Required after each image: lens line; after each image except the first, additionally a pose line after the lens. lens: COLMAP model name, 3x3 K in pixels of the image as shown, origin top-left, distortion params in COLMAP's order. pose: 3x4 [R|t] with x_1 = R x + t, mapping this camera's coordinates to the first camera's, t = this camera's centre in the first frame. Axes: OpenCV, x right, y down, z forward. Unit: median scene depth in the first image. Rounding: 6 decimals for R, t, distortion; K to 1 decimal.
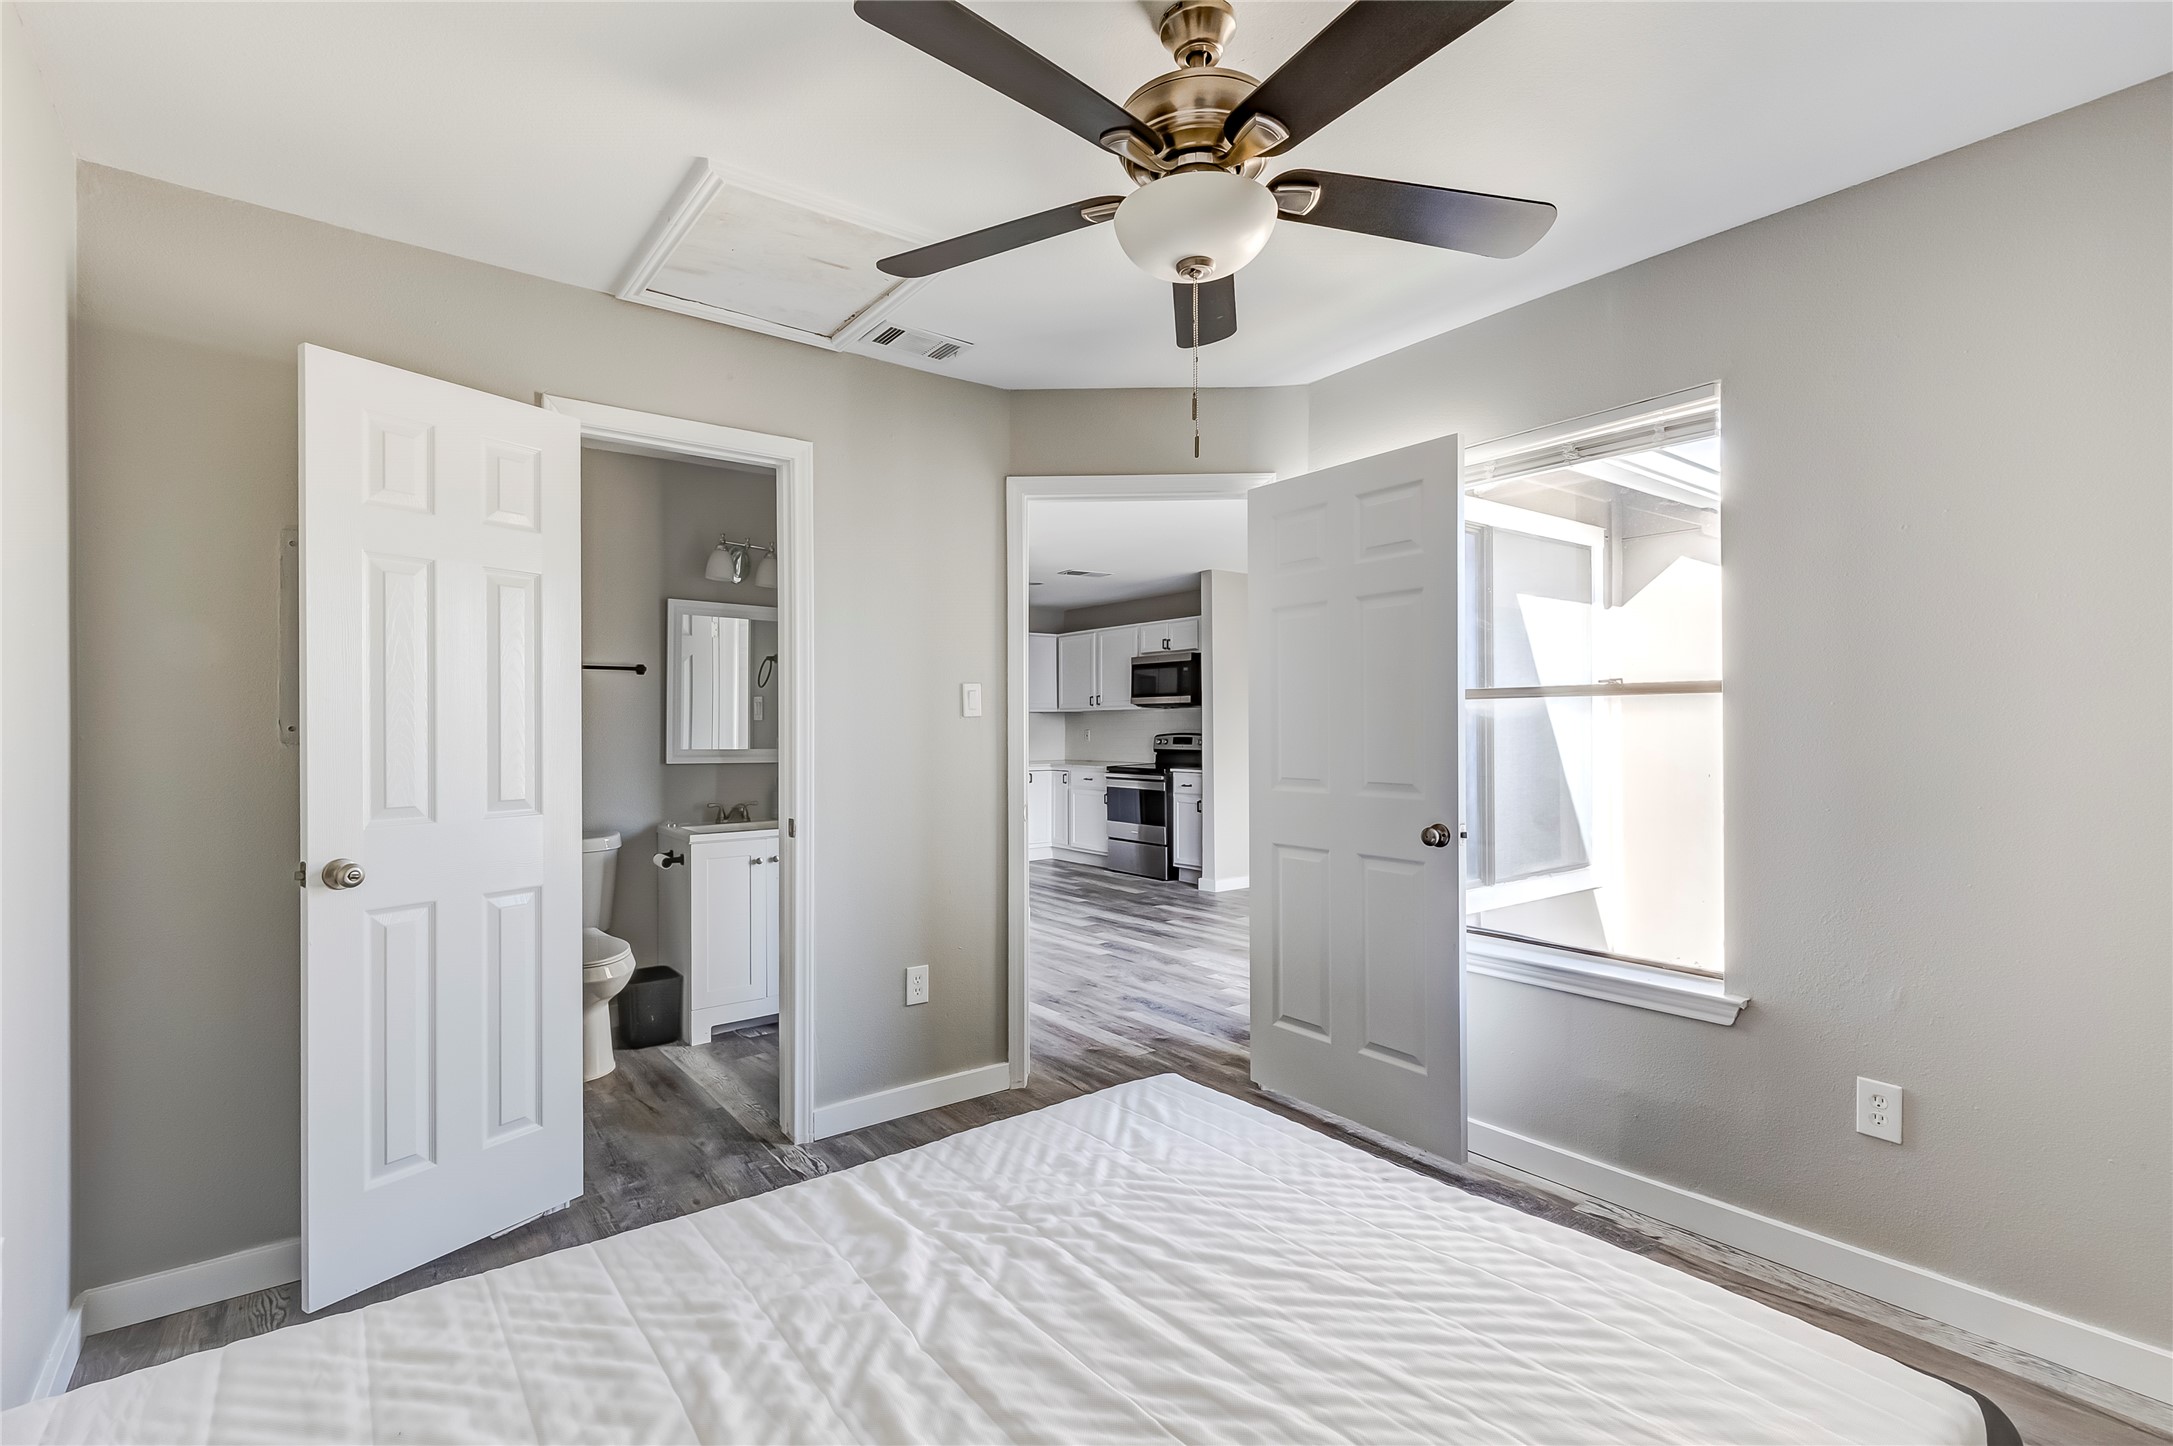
lens RADIAL K [[983.6, 0, 1080.4], [0, 983.6, 724.3], [0, 0, 1]] dist [0.007214, -0.003144]
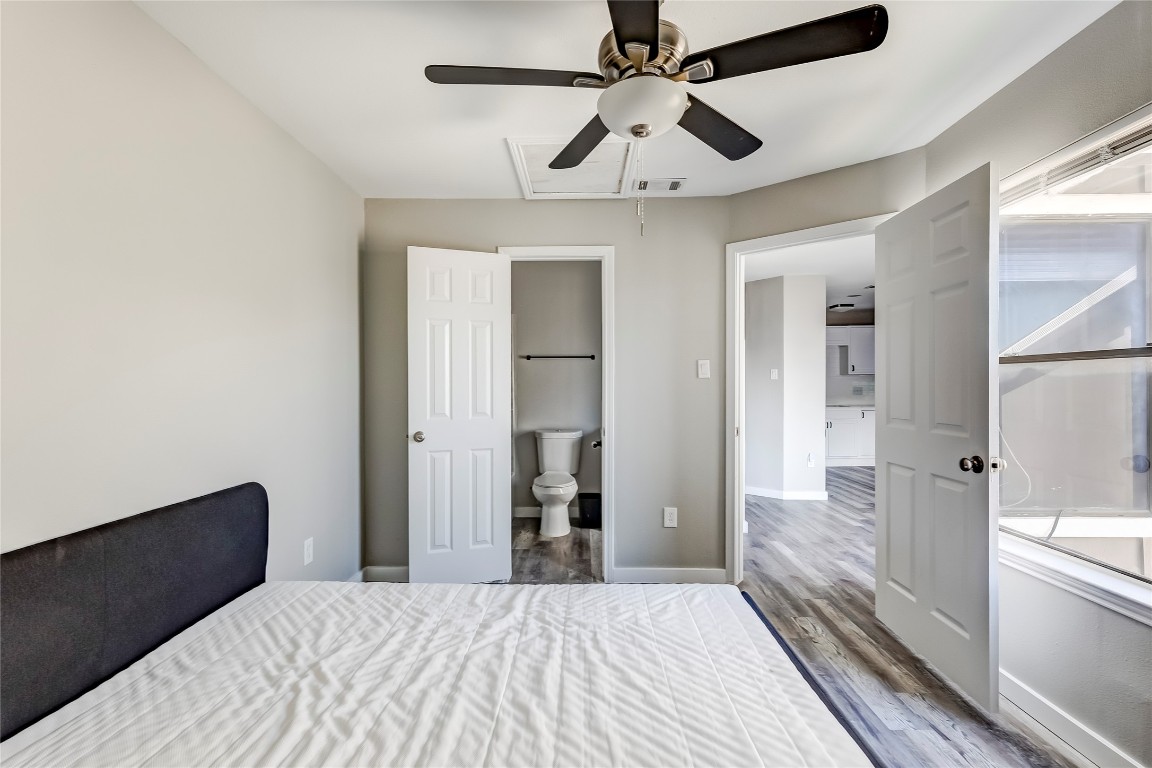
lens RADIAL K [[521.5, 0, 577.1], [0, 521.5, 387.1], [0, 0, 1]] dist [0.007214, -0.003144]
pose [[0.783234, 0.004079, -0.621713, 0.265806], [0.001394, 0.999964, 0.008316, 0.000563], [0.621725, -0.007379, 0.783201, 0.071384]]
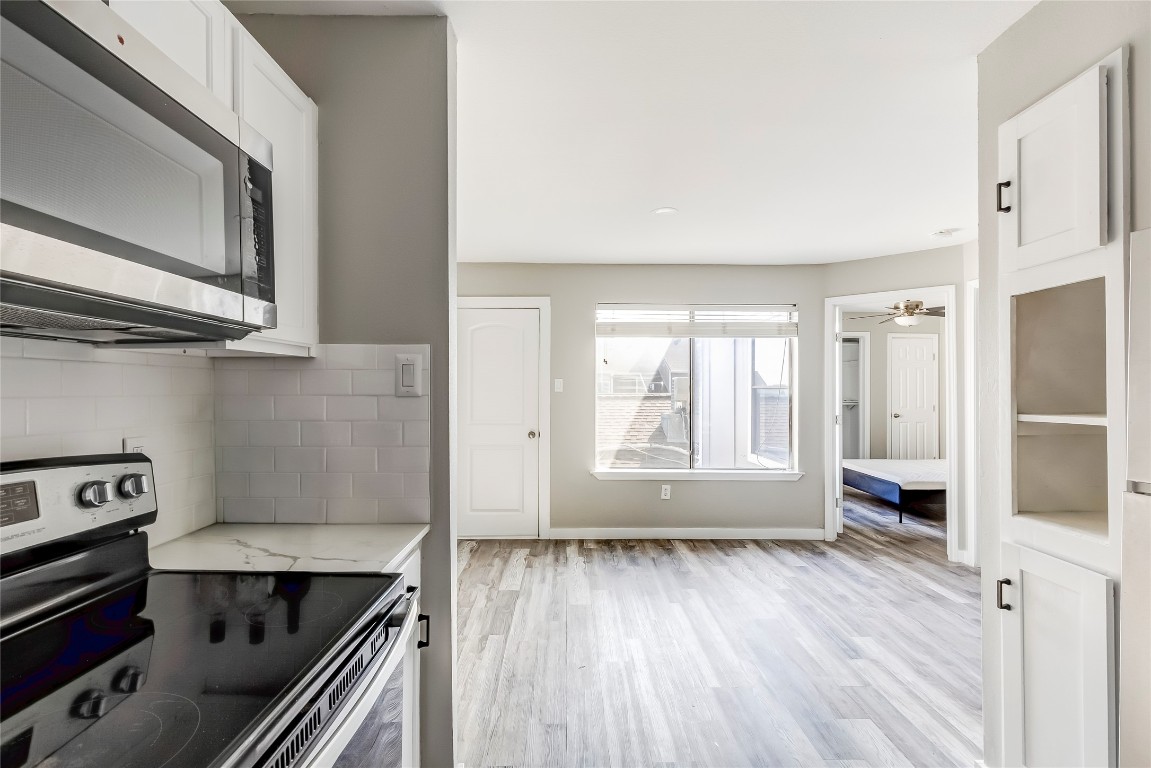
lens RADIAL K [[521.0, 0, 575.0], [0, 521.0, 388.5], [0, 0, 1]] dist [0.007214, -0.003144]
pose [[-0.798800, 0.007942, 0.601544, -0.082163], [0.003336, 0.999956, -0.008772, -0.010090], [-0.601587, -0.005000, -0.798792, 2.158112]]
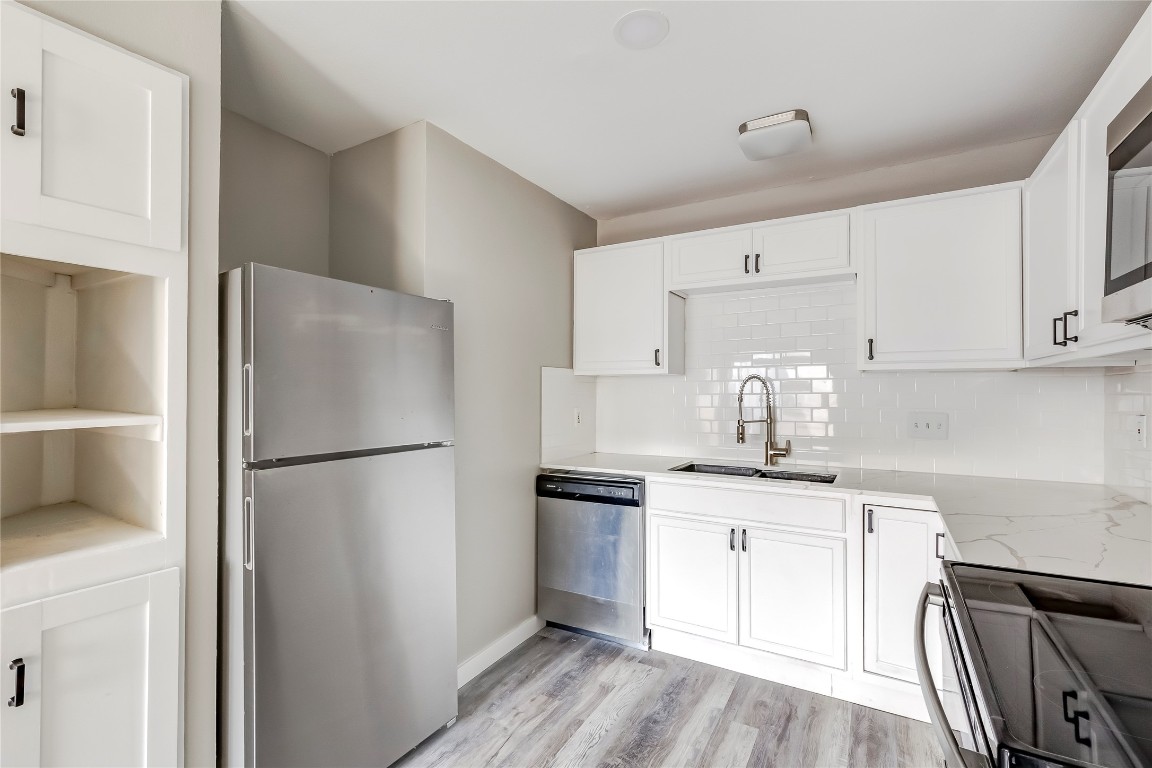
lens RADIAL K [[521.5, 0, 578.5], [0, 521.5, 387.5], [0, 0, 1]] dist [0.007214, -0.003144]
pose [[0.381487, 0.001141, -0.924373, 0.262221], [0.001037, 0.999998, 0.001663, -0.012371], [0.924373, -0.001593, 0.381486, 1.821358]]
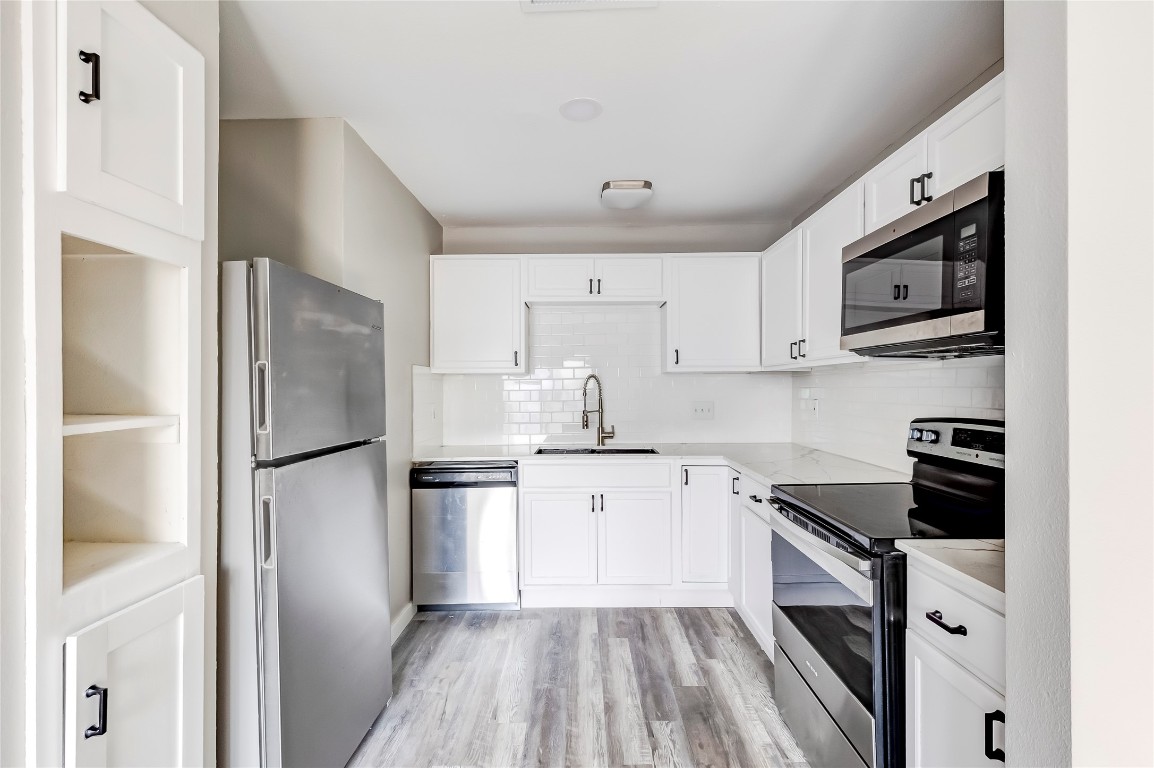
lens RADIAL K [[522.4, 0, 579.6], [0, 522.4, 387.7], [0, 0, 1]] dist [0.007214, -0.003144]
pose [[0.788805, 0.003086, -0.614636, 0.229919], [0.002383, 0.999965, 0.008079, -0.012423], [0.614639, -0.007838, 0.788770, 1.600534]]
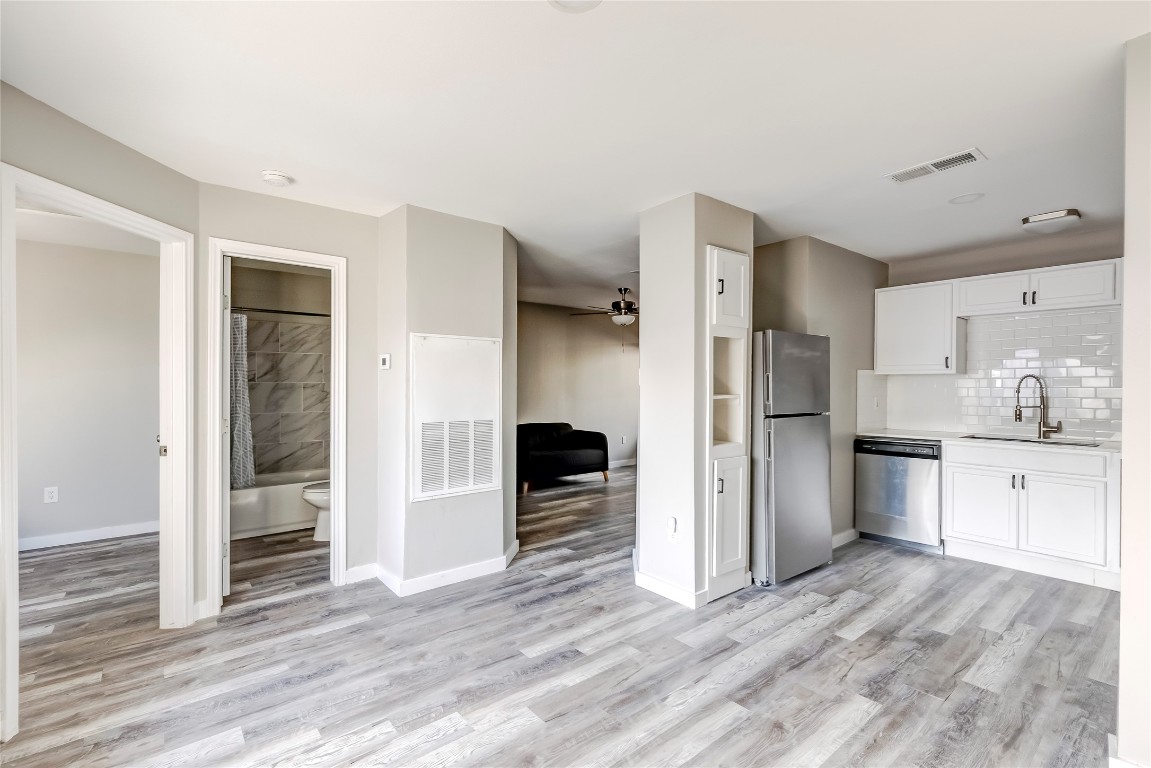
lens RADIAL K [[521.0, 0, 574.3], [0, 521.0, 385.7], [0, 0, 1]] dist [0.007214, -0.003144]
pose [[0.029297, 0.011262, -0.999507, 0.675623], [0.000806, 0.999936, 0.011290, -0.017986], [0.999570, -0.001136, 0.029286, 1.410049]]
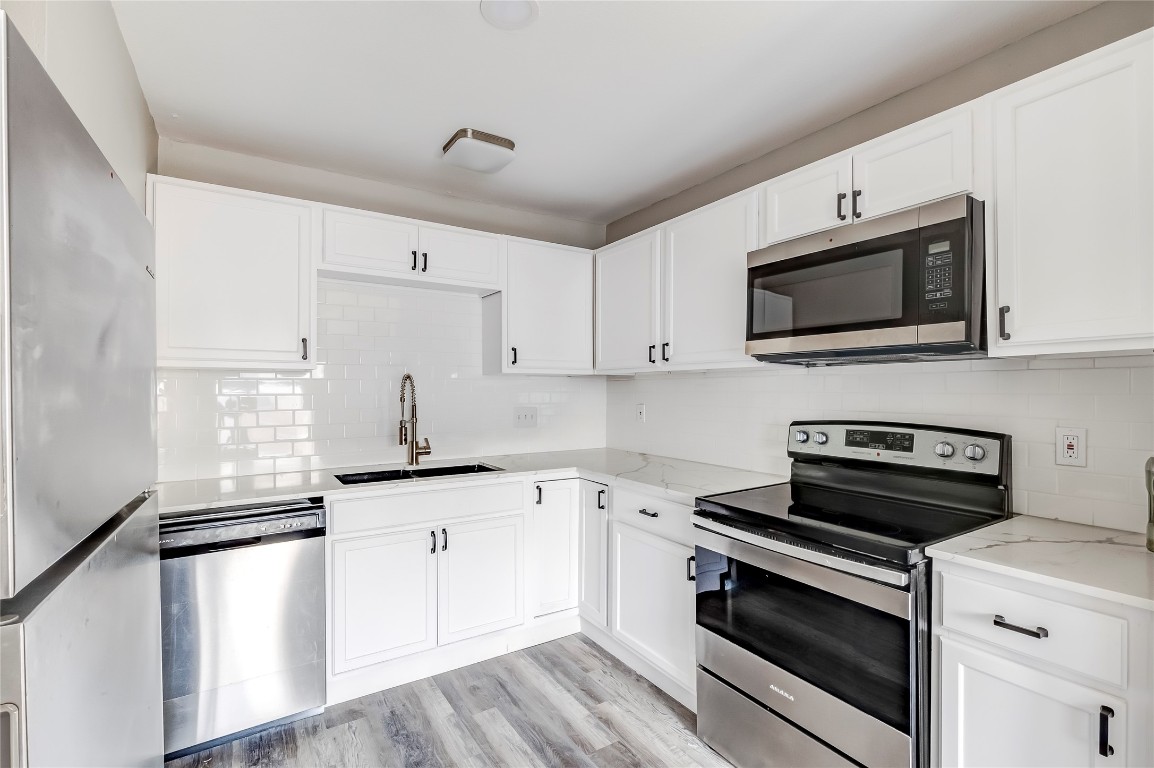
lens RADIAL K [[522.4, 0, 578.1], [0, 522.4, 388.2], [0, 0, 1]] dist [0.007214, -0.003144]
pose [[0.996437, 0.006887, -0.084056, -0.011972], [-0.006865, 0.999976, 0.000548, -0.011022], [0.084058, 0.000031, 0.996461, 1.642172]]
